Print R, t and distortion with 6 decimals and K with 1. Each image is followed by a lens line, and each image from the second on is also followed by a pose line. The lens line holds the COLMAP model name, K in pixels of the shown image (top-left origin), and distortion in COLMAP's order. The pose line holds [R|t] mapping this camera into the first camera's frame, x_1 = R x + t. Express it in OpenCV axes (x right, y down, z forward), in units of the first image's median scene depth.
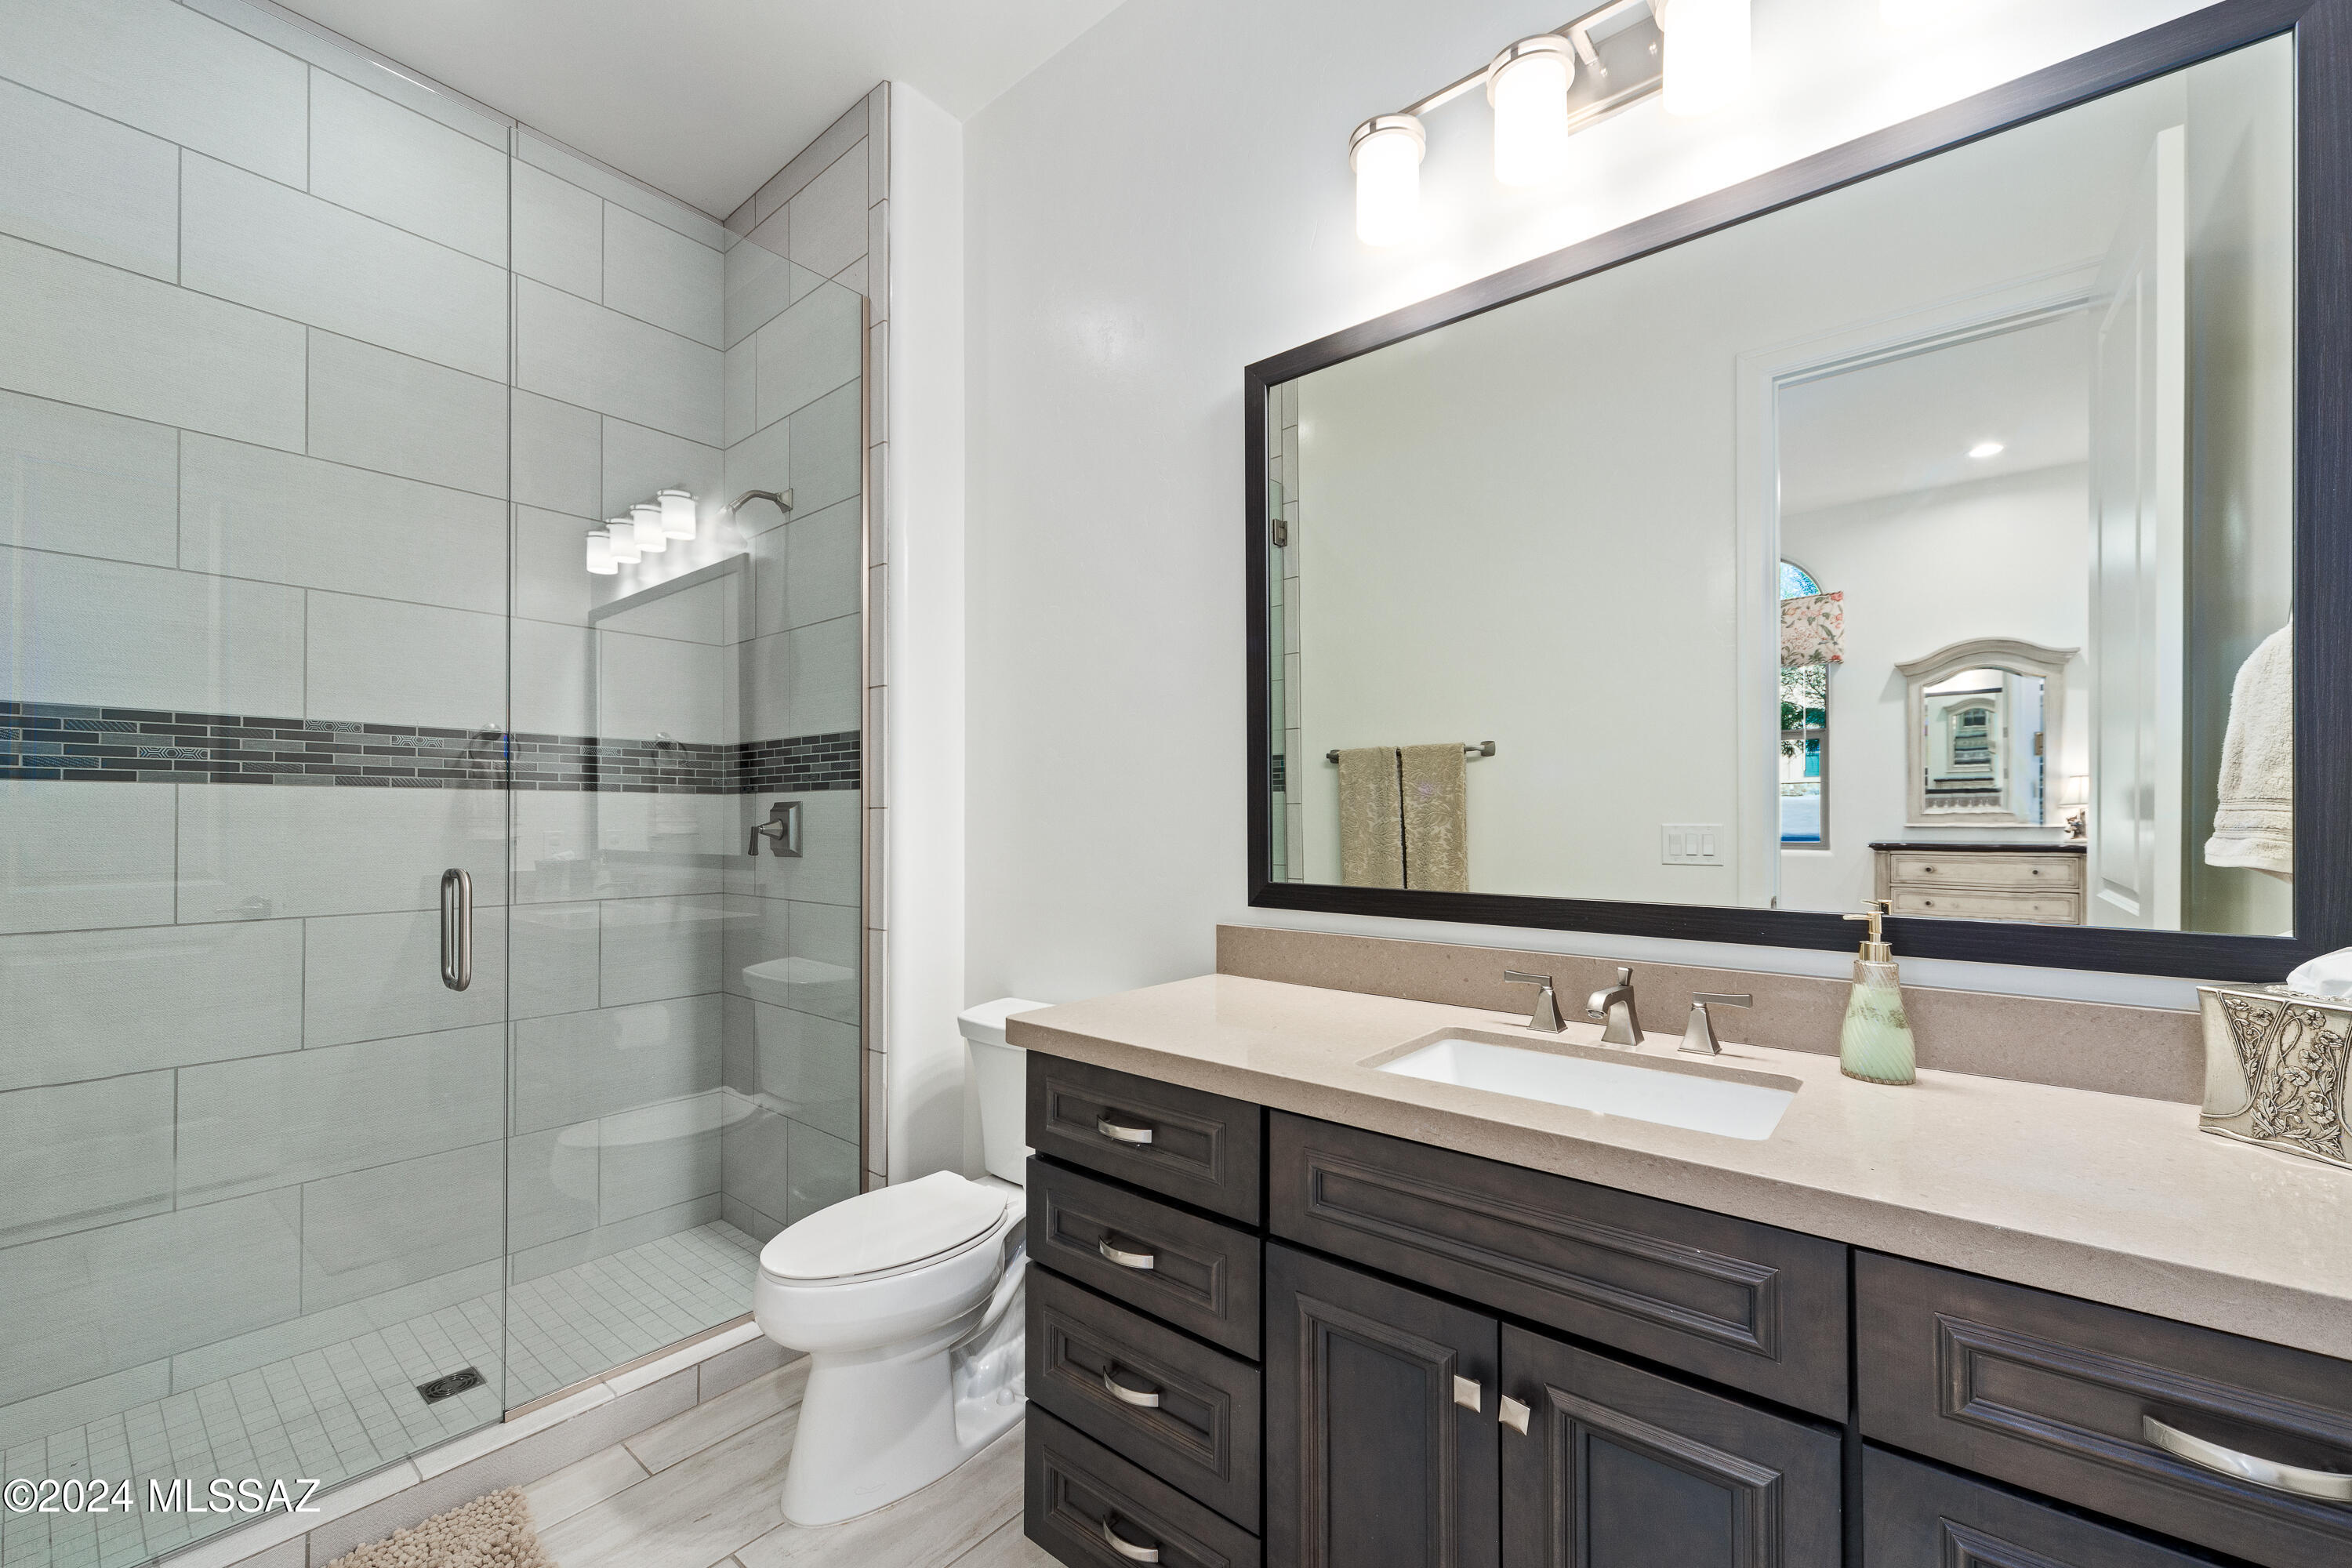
lens RADIAL K [[914.2, 0, 1215.4], [0, 914.2, 783.3], [0, 0, 1]] dist [-0.000381, -0.000059]
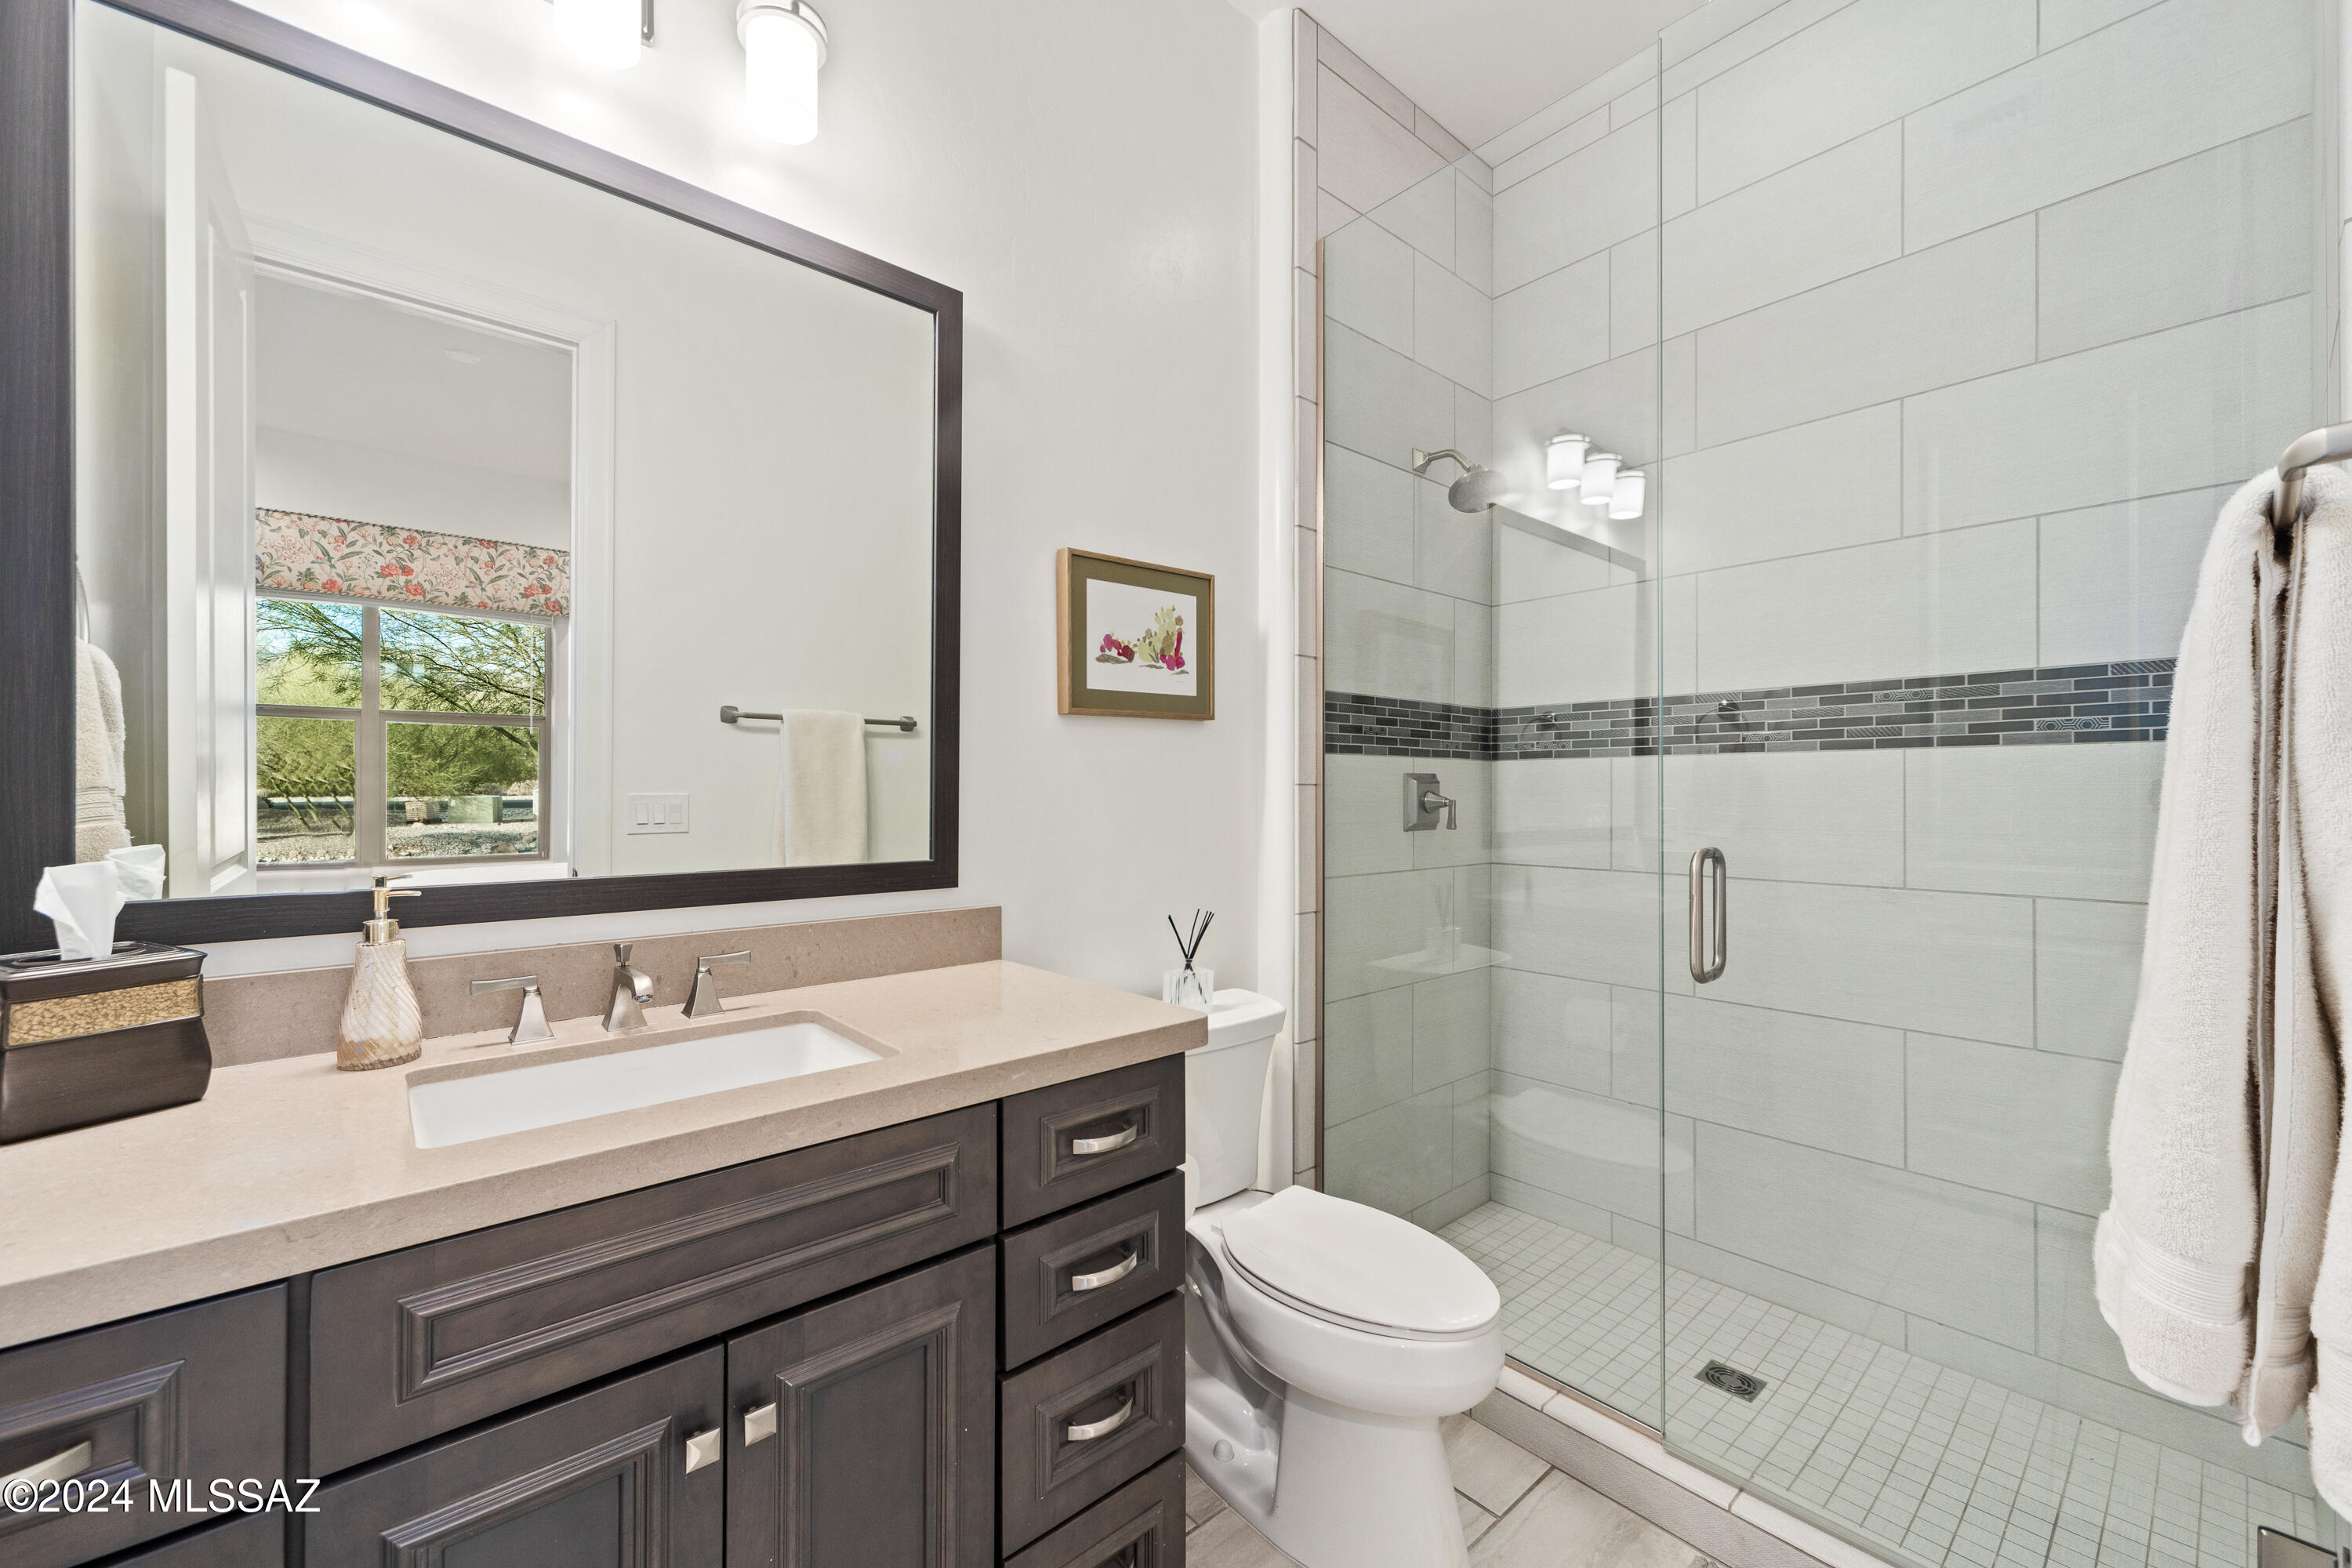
lens RADIAL K [[914.2, 0, 1215.4], [0, 914.2, 783.3], [0, 0, 1]] dist [-0.000381, -0.000059]
pose [[0.171860, 0.002168, 0.985119, -0.426240], [-0.037548, 0.999285, 0.004352, 0.015984], [-0.984405, -0.037737, 0.171819, 0.344723]]
